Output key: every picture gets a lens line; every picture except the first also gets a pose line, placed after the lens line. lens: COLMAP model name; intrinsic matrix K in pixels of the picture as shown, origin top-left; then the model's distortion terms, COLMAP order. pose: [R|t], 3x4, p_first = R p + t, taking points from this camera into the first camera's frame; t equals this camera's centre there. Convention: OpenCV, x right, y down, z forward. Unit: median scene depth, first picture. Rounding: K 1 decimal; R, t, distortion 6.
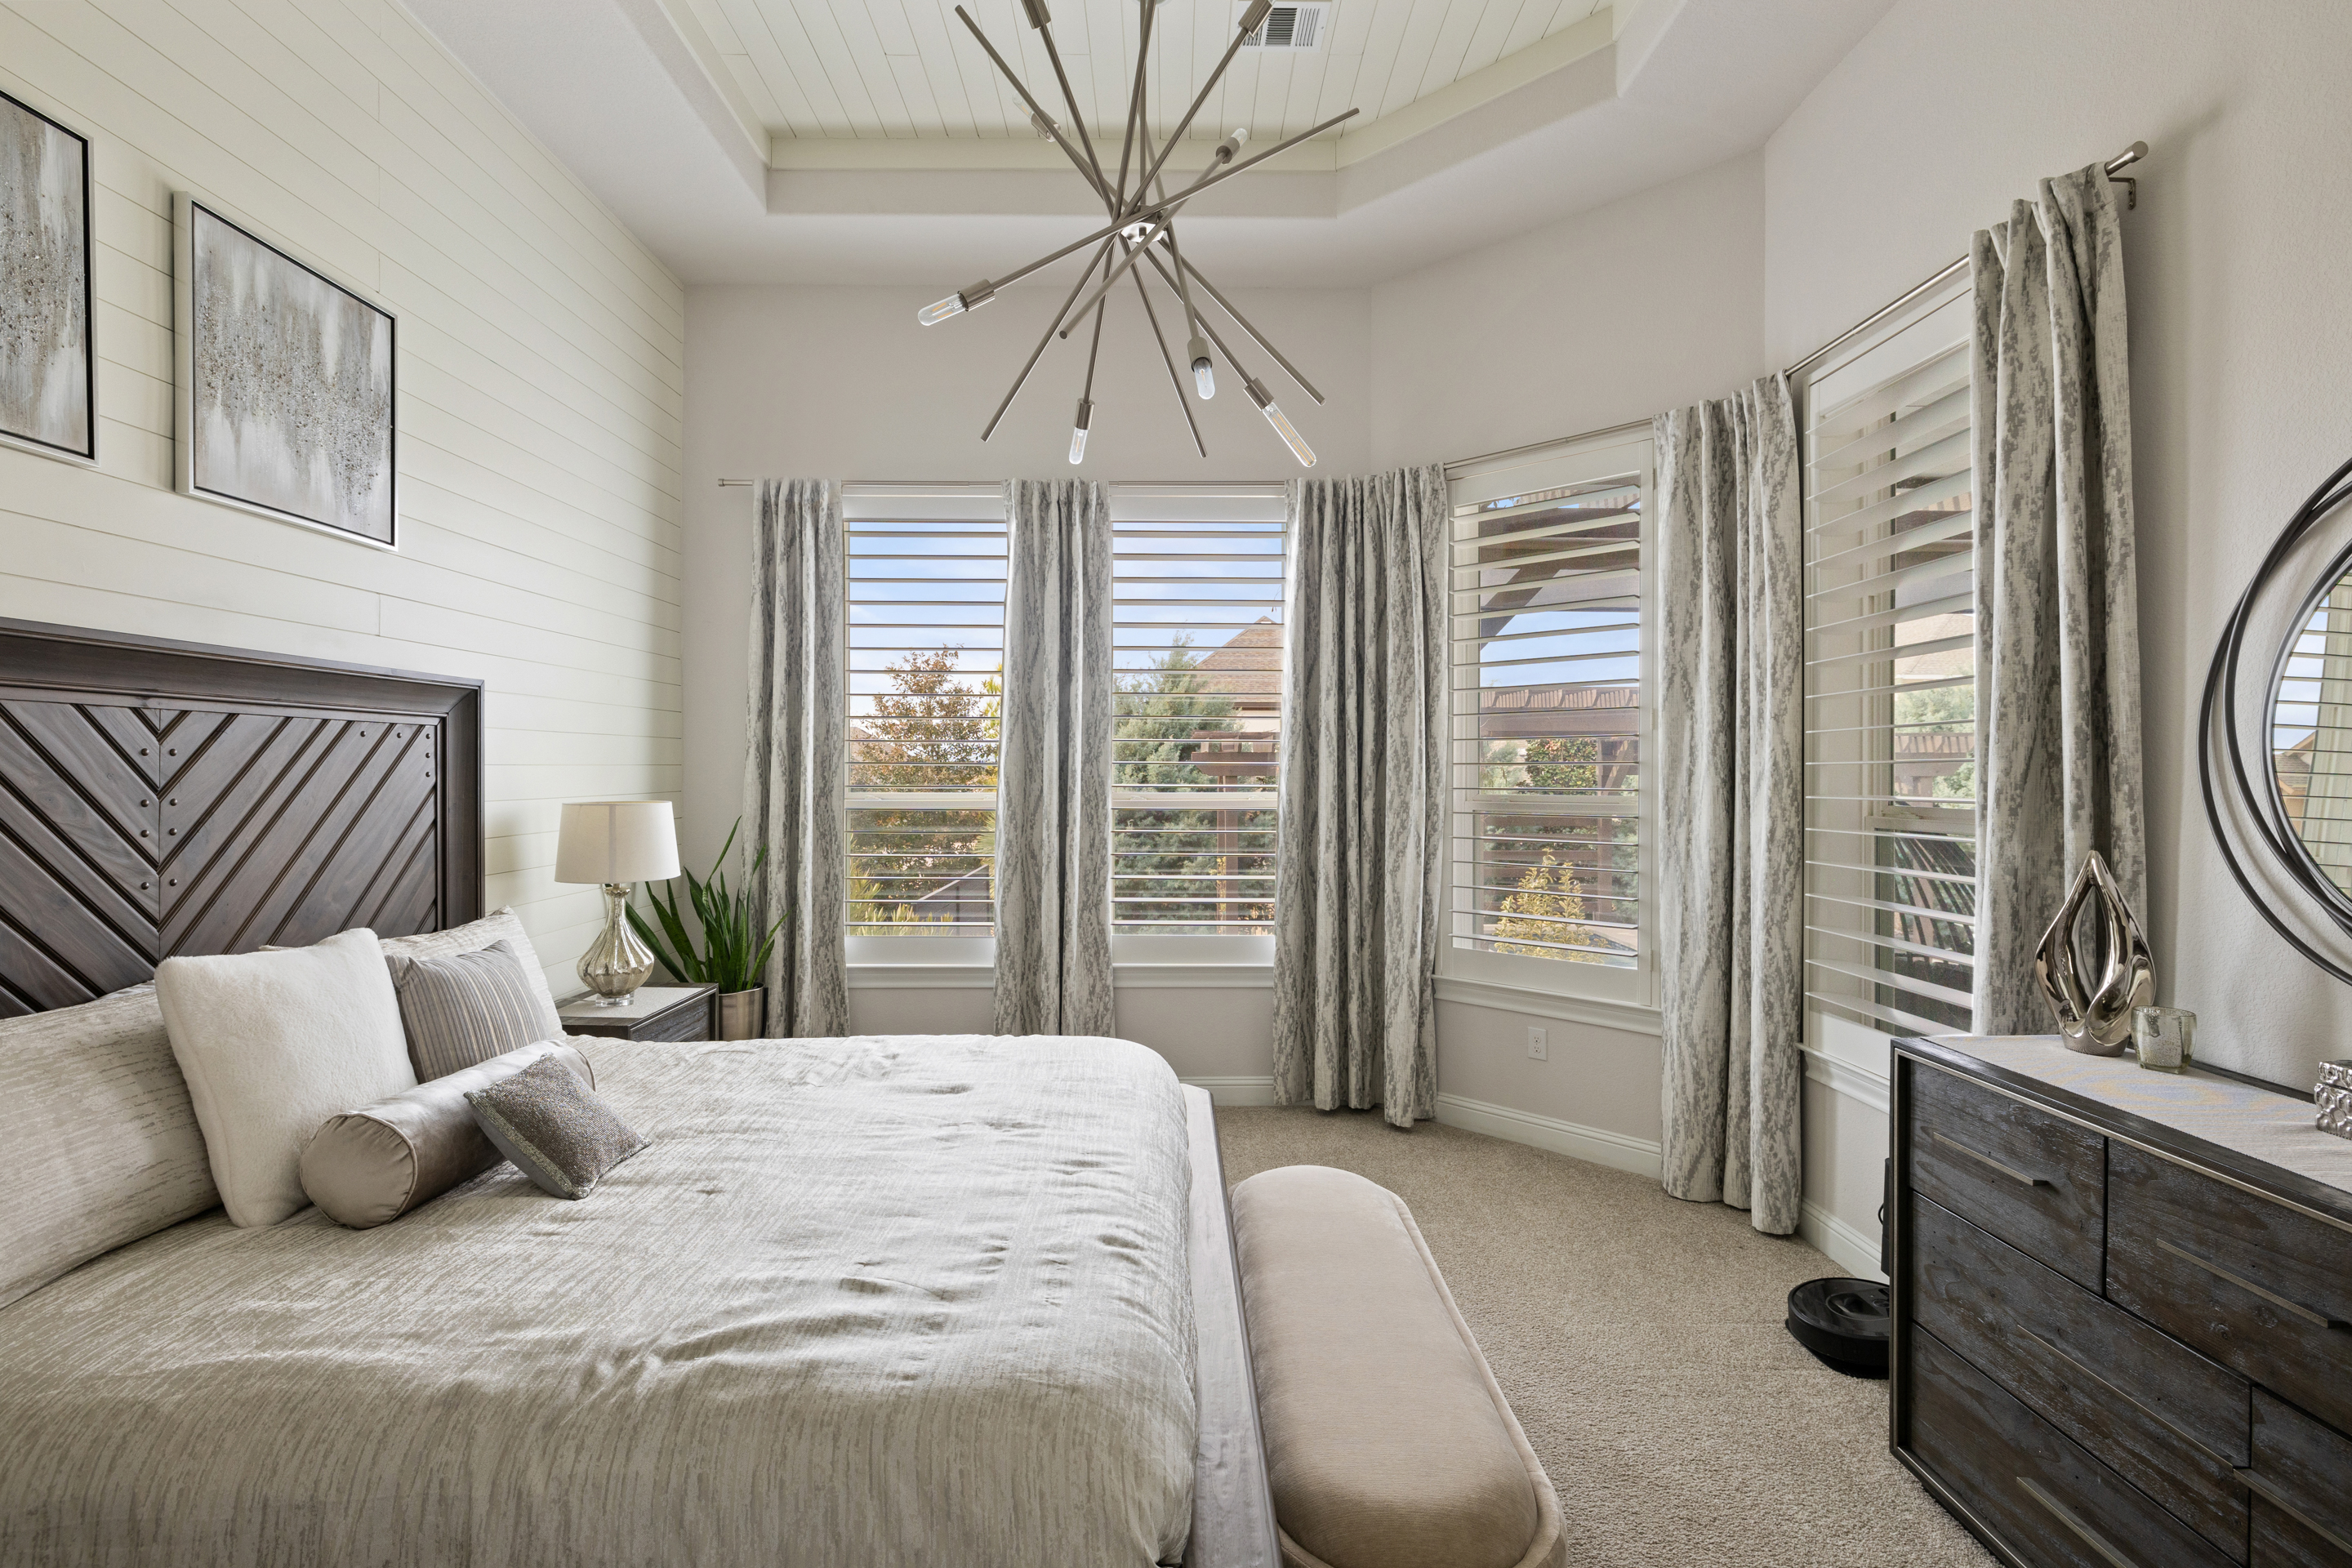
lens RADIAL K [[1114.8, 0, 1175.3], [0, 1114.8, 778.3], [0, 0, 1]] dist [-0.007600, 0.002656]
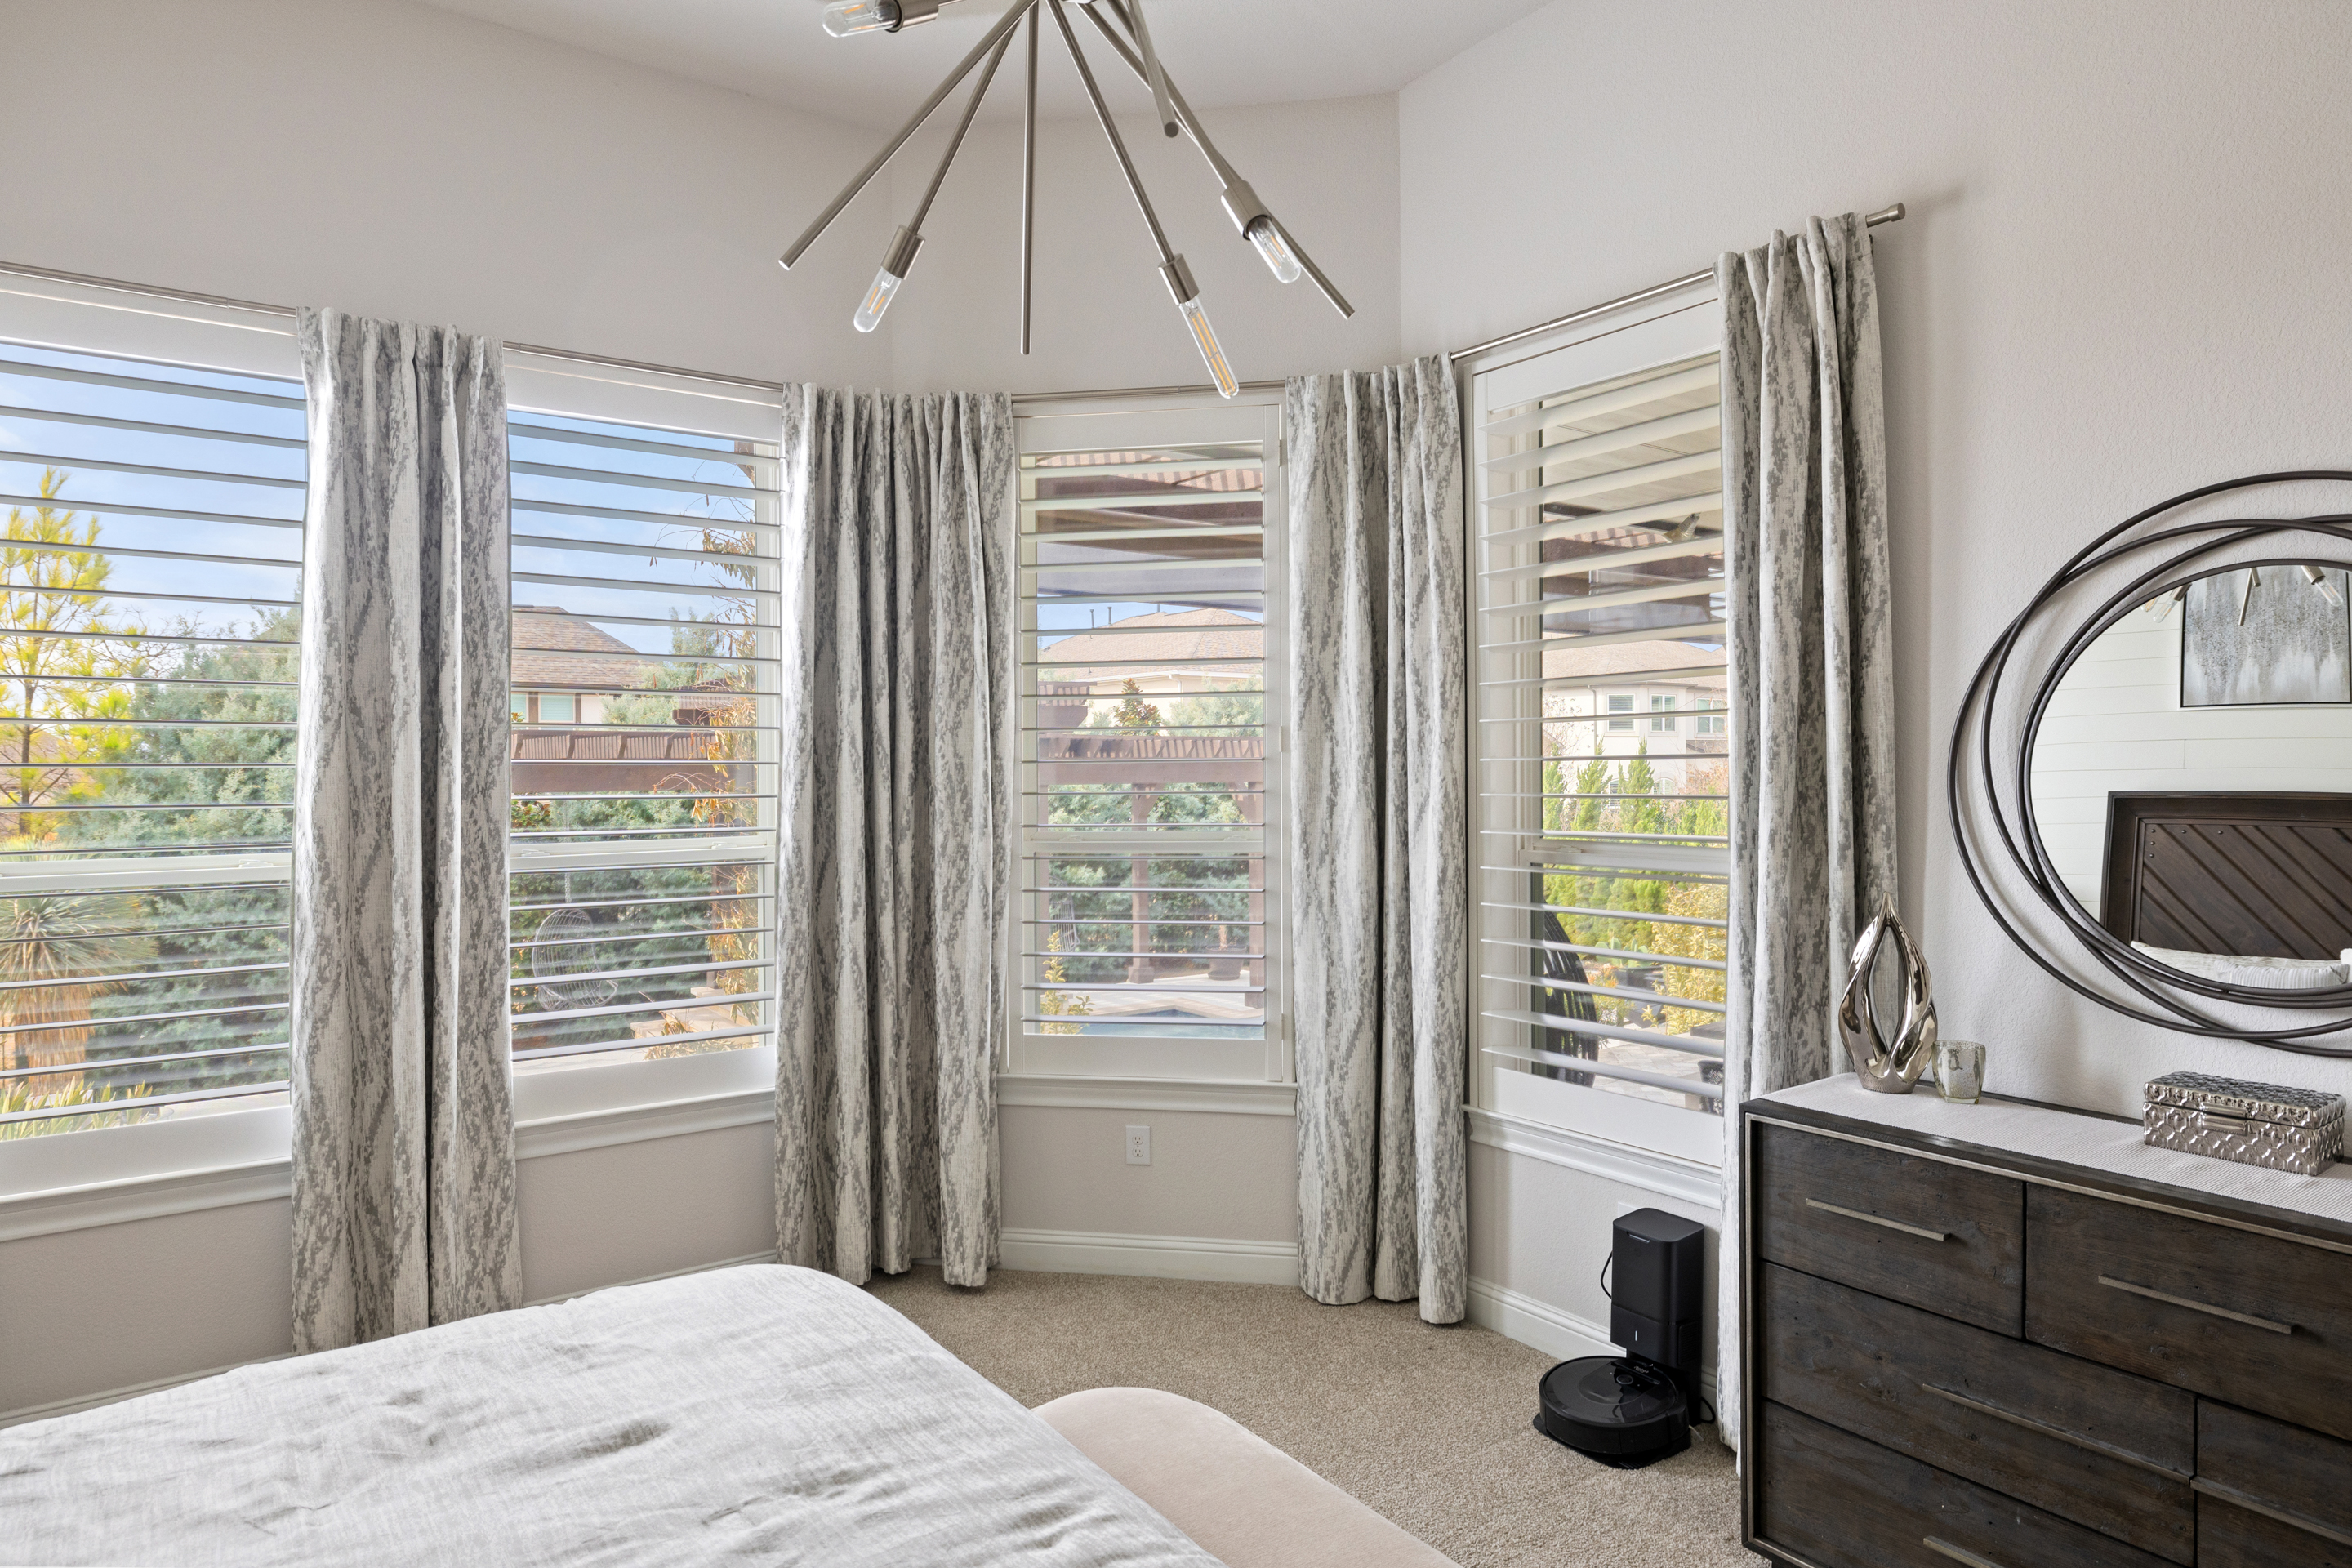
lens RADIAL K [[1395.9, 0, 1179.4], [0, 1395.9, 779.3], [0, 0, 1]] dist [-0.003680, -0.002080]
pose [[0.813985, -0.011353, 0.580776, -0.256625], [0.011172, 0.999930, 0.003888, -0.029433], [-0.580779, 0.003324, 0.814054, 0.197095]]
